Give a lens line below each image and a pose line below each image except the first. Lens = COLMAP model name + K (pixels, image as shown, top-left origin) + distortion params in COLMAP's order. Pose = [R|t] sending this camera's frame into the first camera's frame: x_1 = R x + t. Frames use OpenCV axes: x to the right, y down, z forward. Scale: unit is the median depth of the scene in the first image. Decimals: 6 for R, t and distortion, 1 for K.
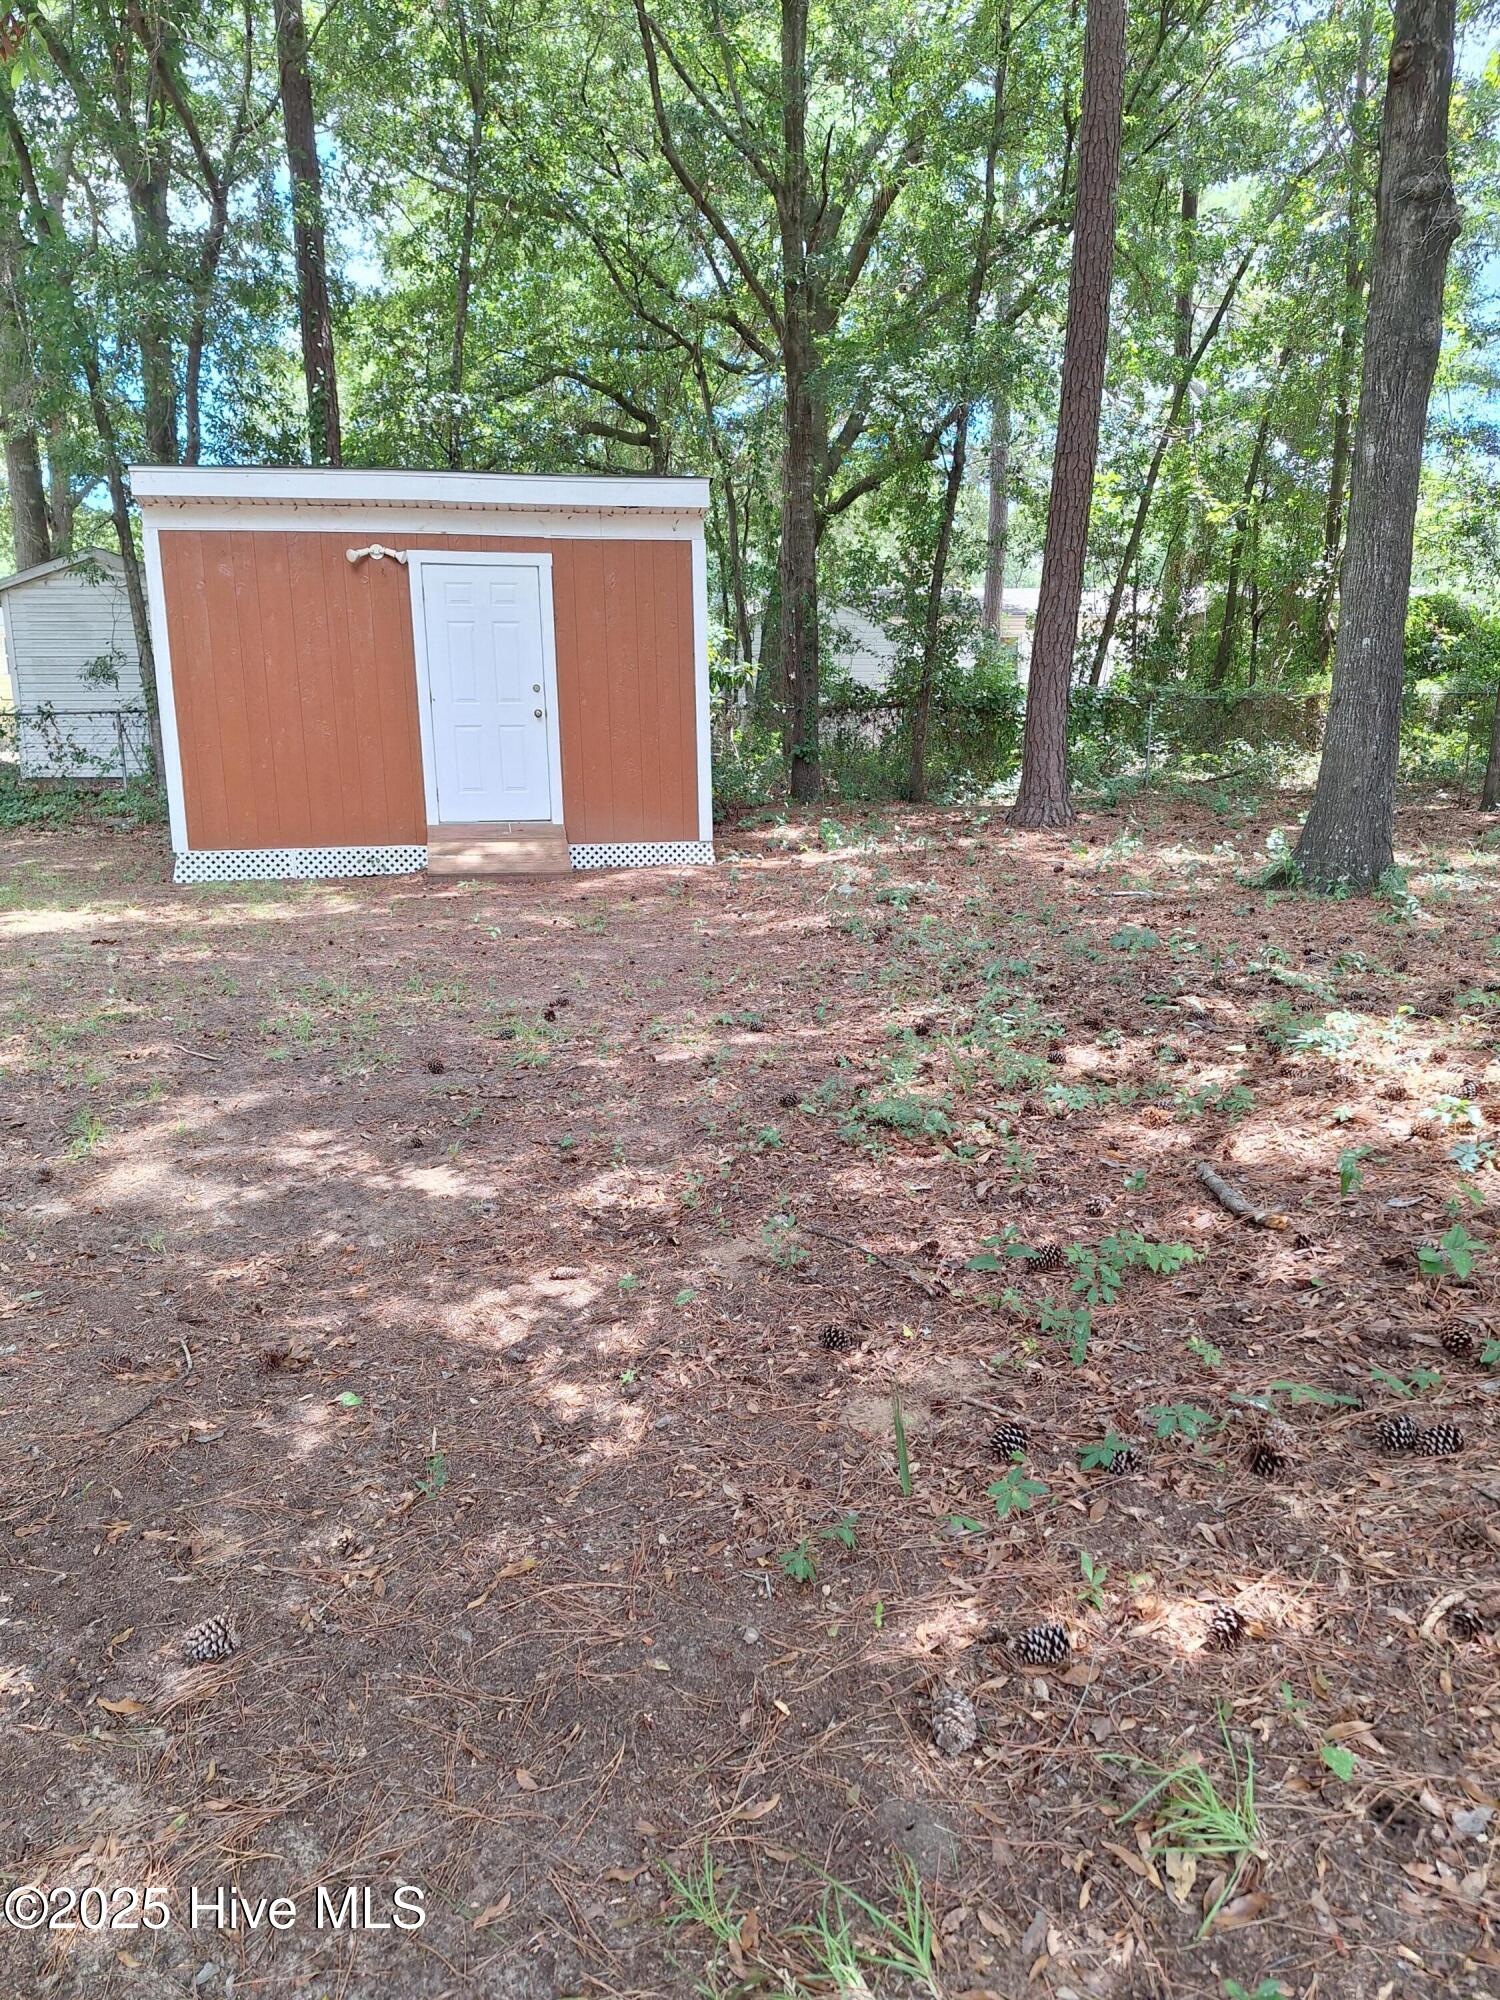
lens RADIAL K [[1423.7, 0, 747.9], [0, 1423.7, 1006.9], [0, 0, 1]] dist [0.073545, -0.003094]
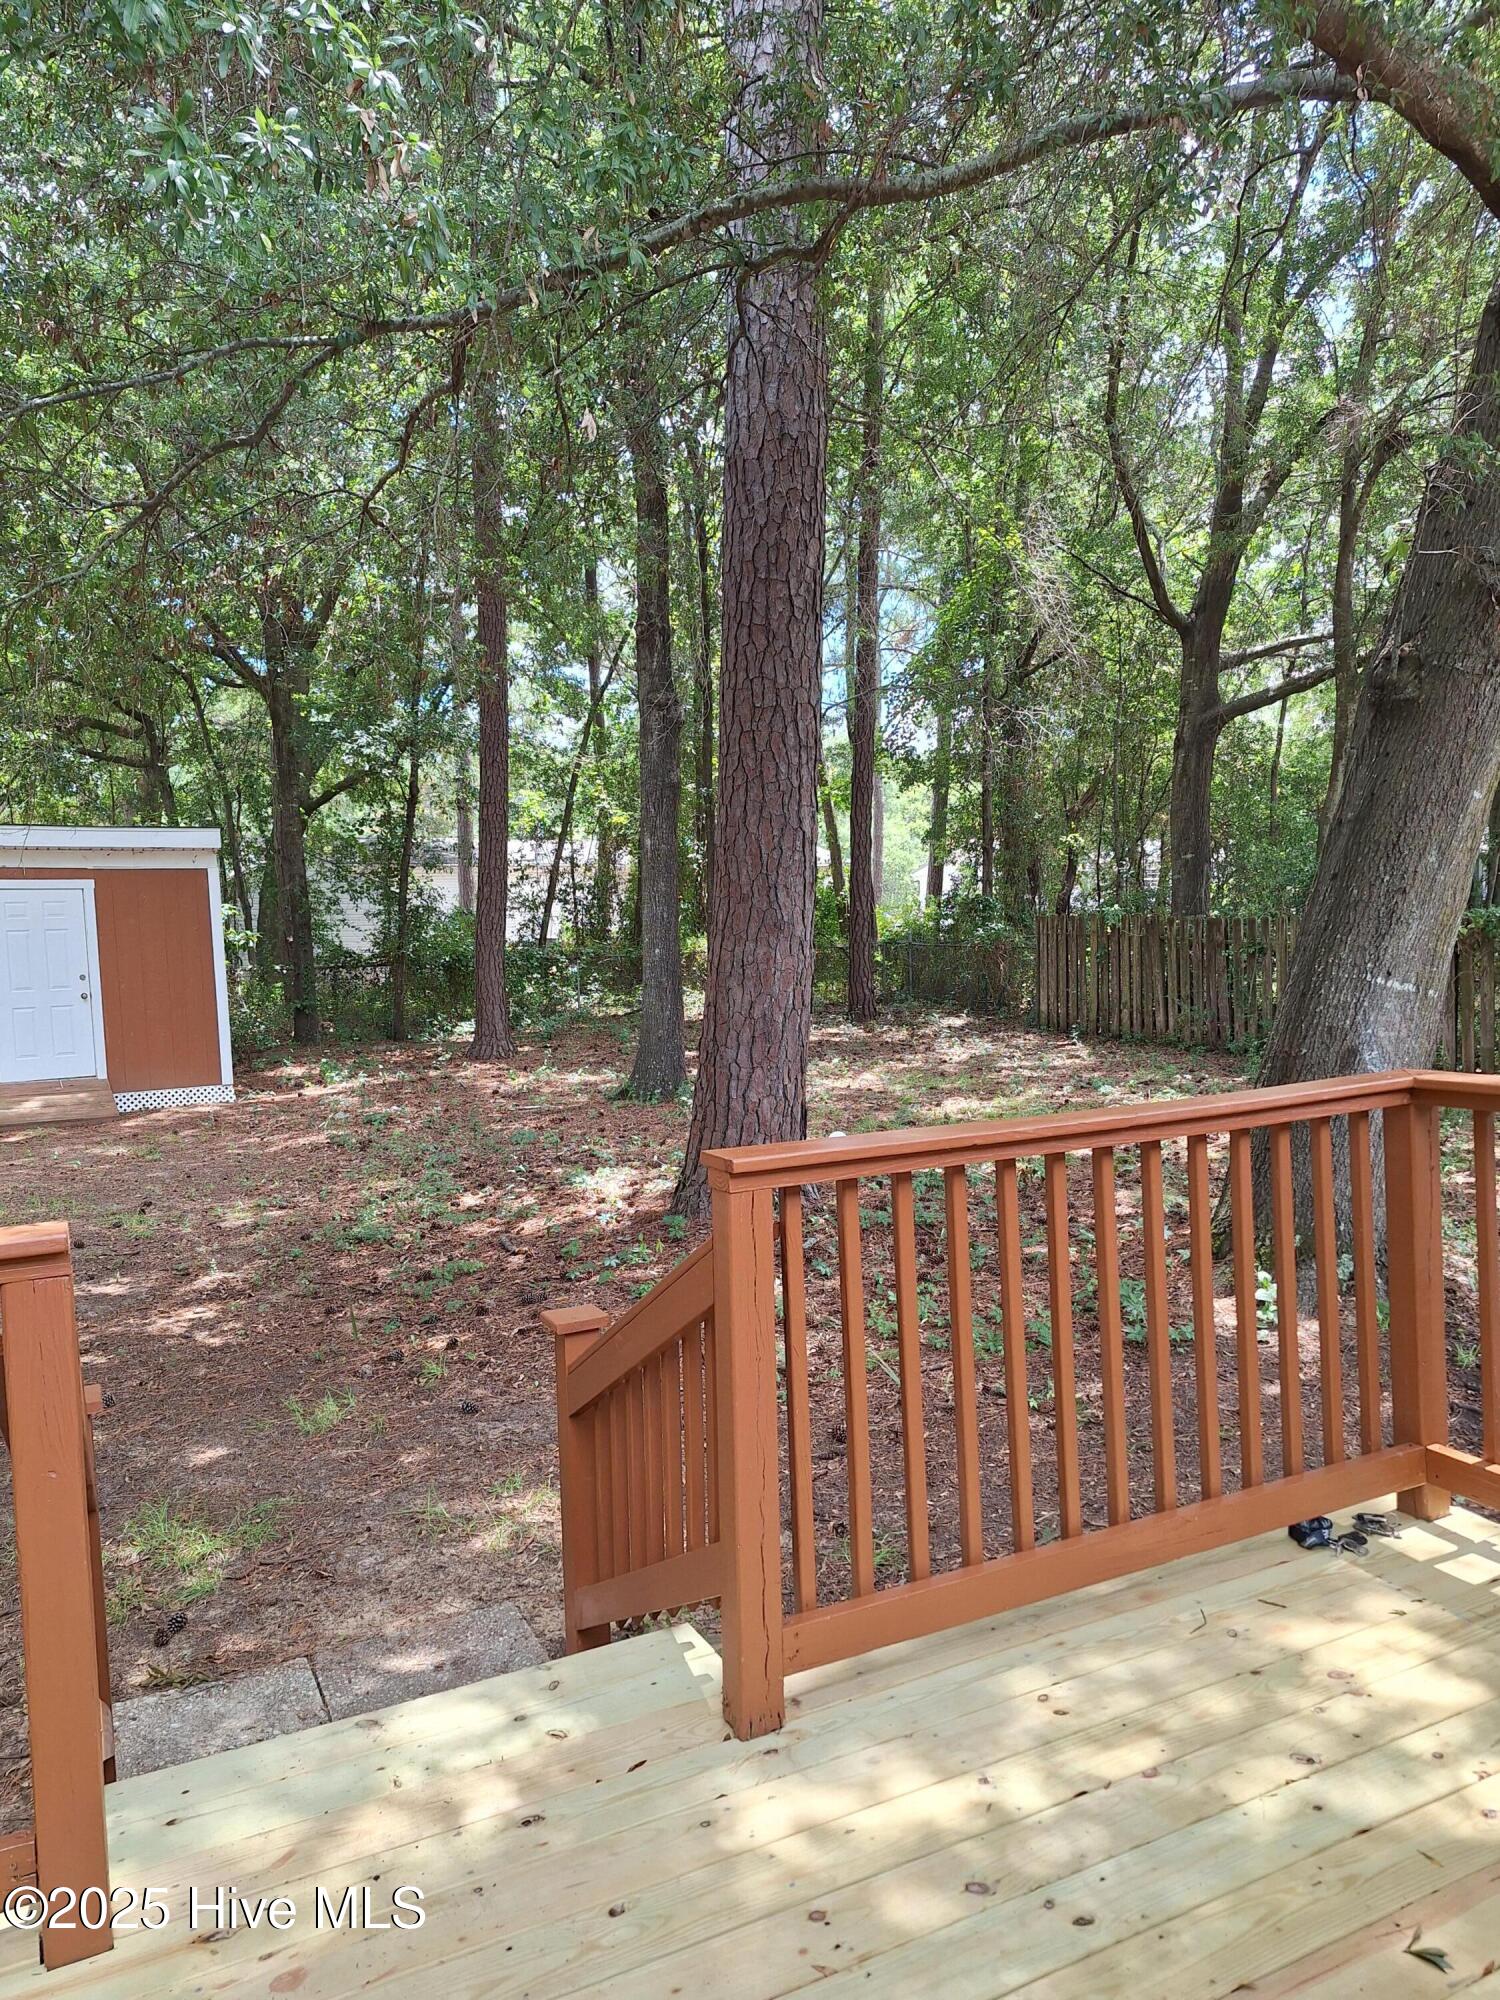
lens RADIAL K [[1423.7, 0, 784.7], [0, 1423.7, 1034.2], [0, 0, 1]] dist [0.073545, -0.003094]
pose [[0.934721, -0.042116, 0.352877, -0.015316], [0.085379, 0.990484, -0.107942, 0.024863], [-0.344973, 0.131024, 0.929423, -0.409613]]
